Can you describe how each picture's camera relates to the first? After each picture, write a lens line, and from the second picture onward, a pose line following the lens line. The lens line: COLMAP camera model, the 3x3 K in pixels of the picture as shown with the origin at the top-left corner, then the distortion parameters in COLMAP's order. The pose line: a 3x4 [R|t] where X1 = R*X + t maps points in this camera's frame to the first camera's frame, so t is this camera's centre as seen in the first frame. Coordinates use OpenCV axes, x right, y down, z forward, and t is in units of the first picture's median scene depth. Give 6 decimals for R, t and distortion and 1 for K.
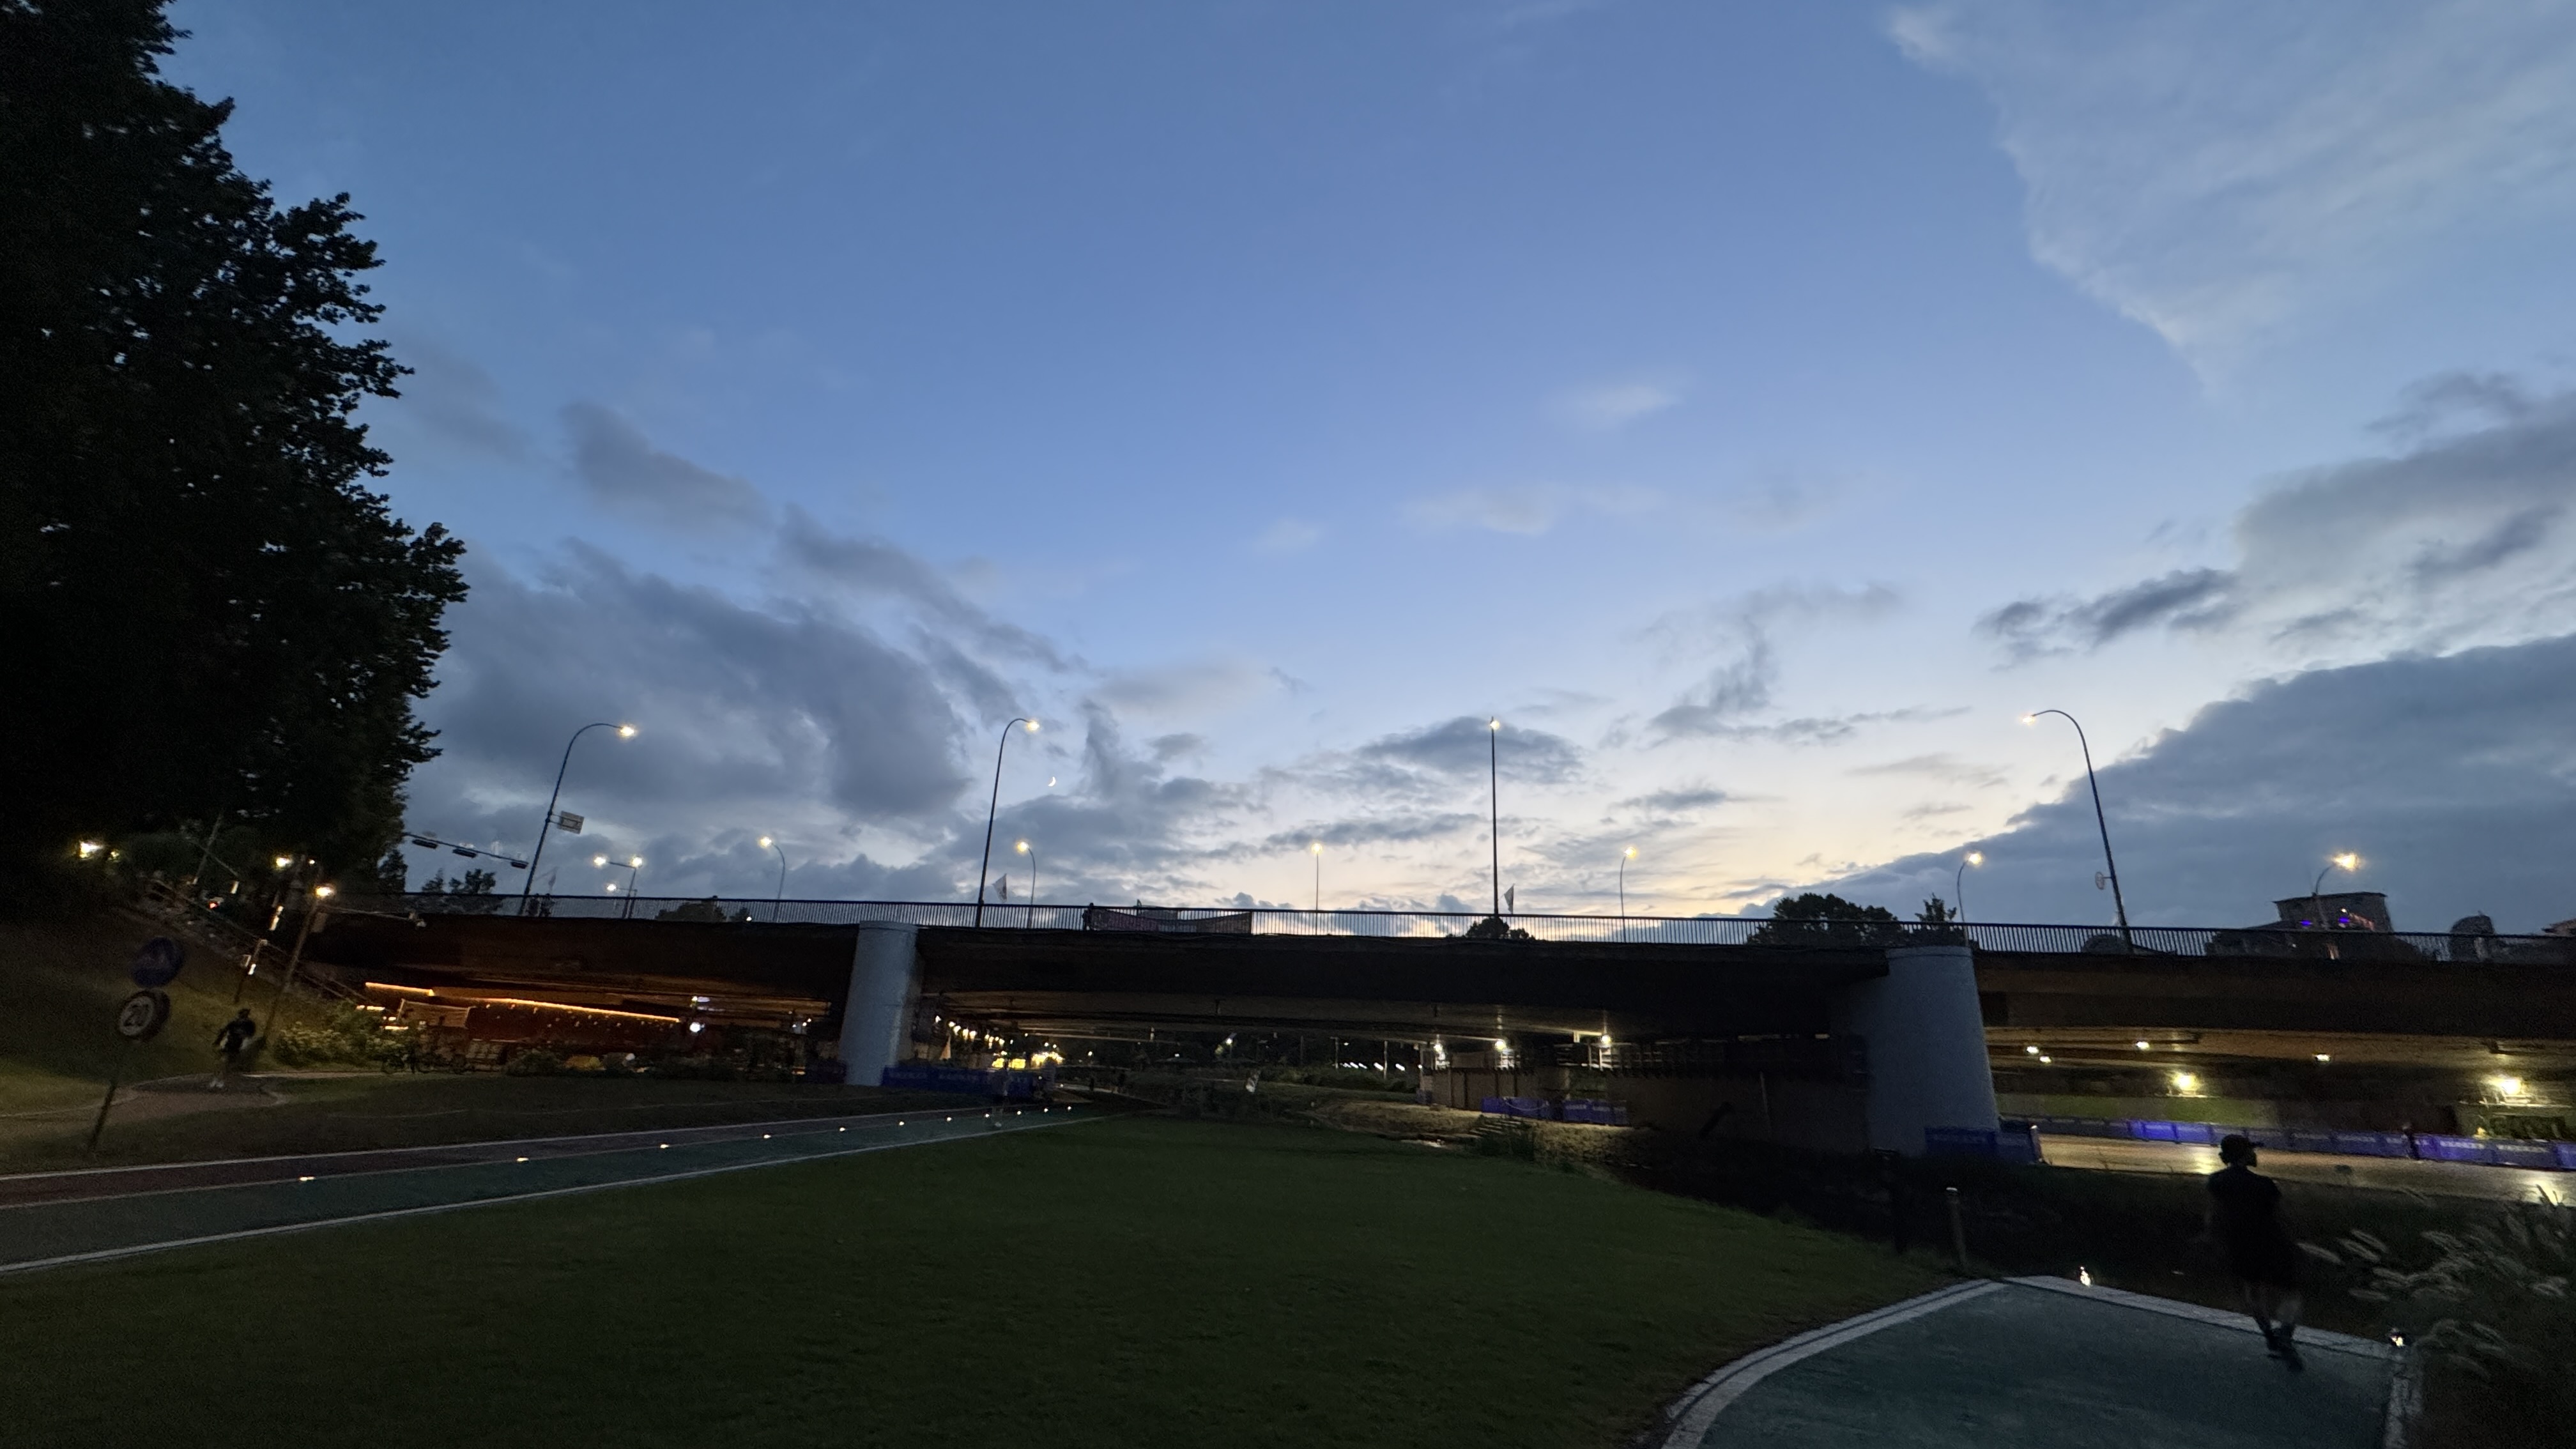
lens RADIAL K [[970.9, 0, 1288.0], [0, 970.9, 724.5], [0, 0, 1]] dist [-0.033707, -0.000182]
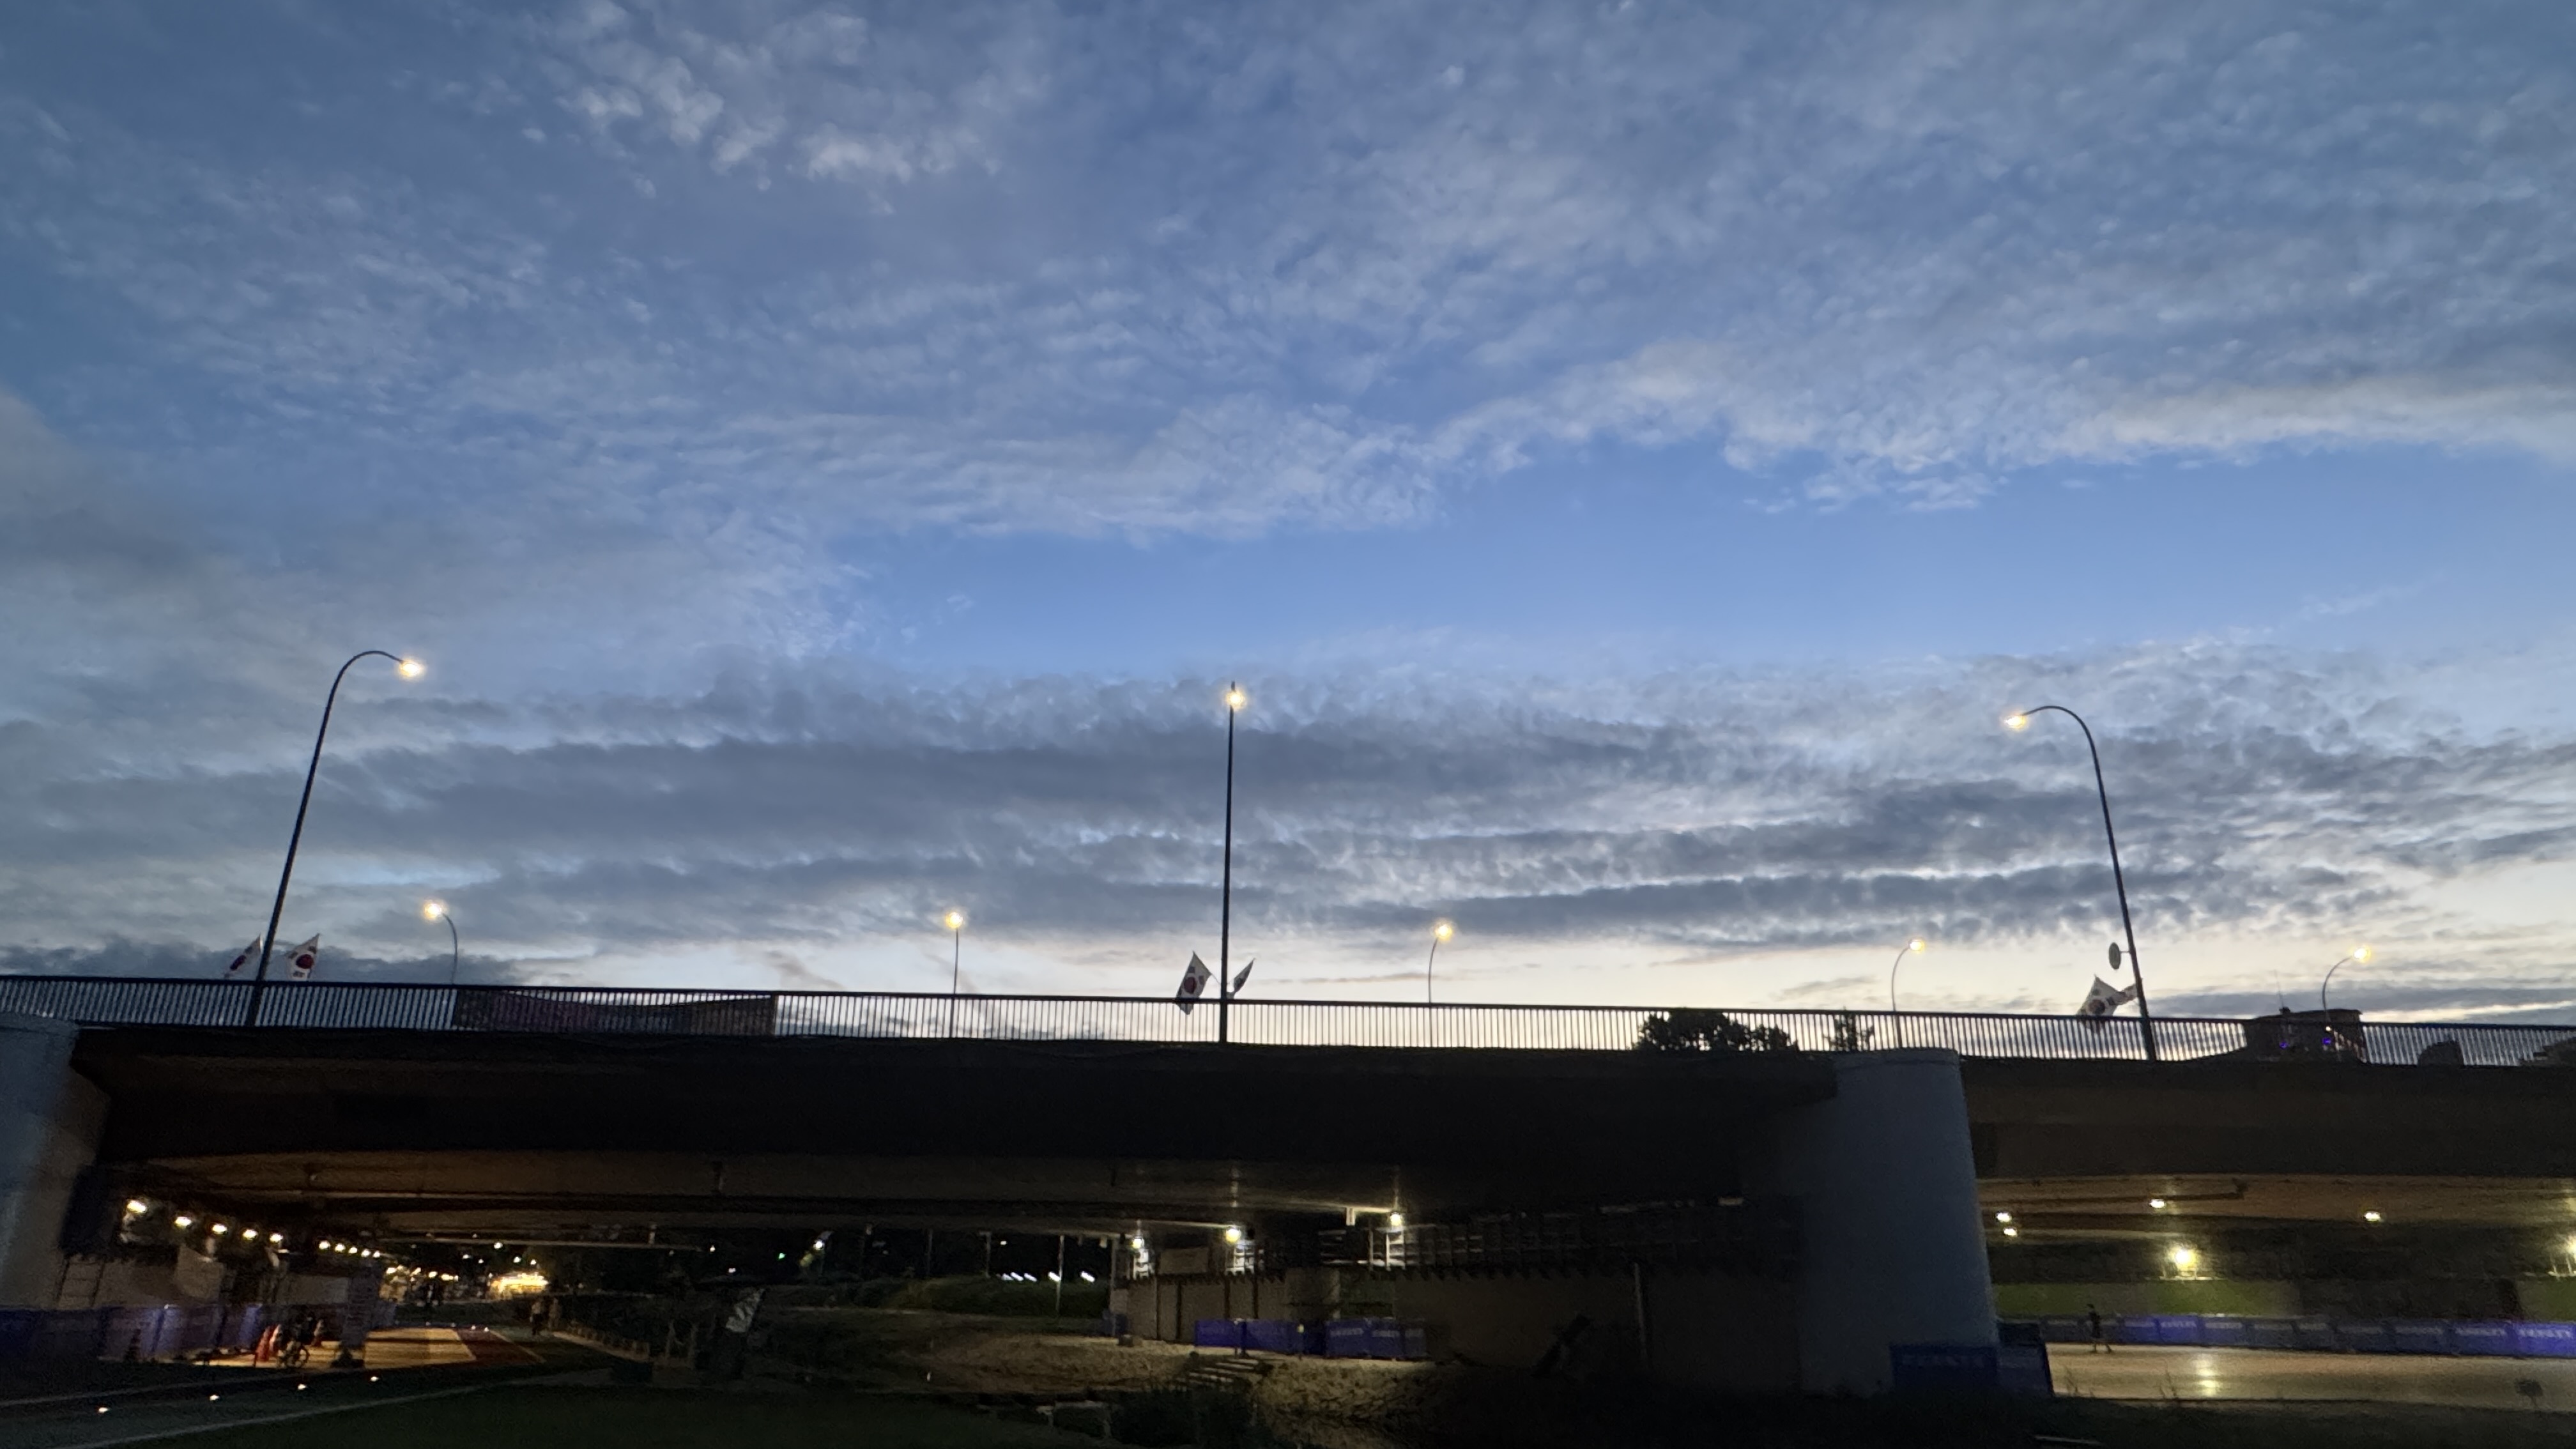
lens RADIAL K [[1420.4, 0, 1288.0], [0, 1420.4, 724.5], [0, 0, 1]] dist [-0.039838, 0.000991]
pose [[0.972944, 0.047223, 0.226163, 0.040028], [-0.039714, 0.998502, -0.037638, 0.044627], [-0.227602, 0.027638, 0.973362, 0.118271]]
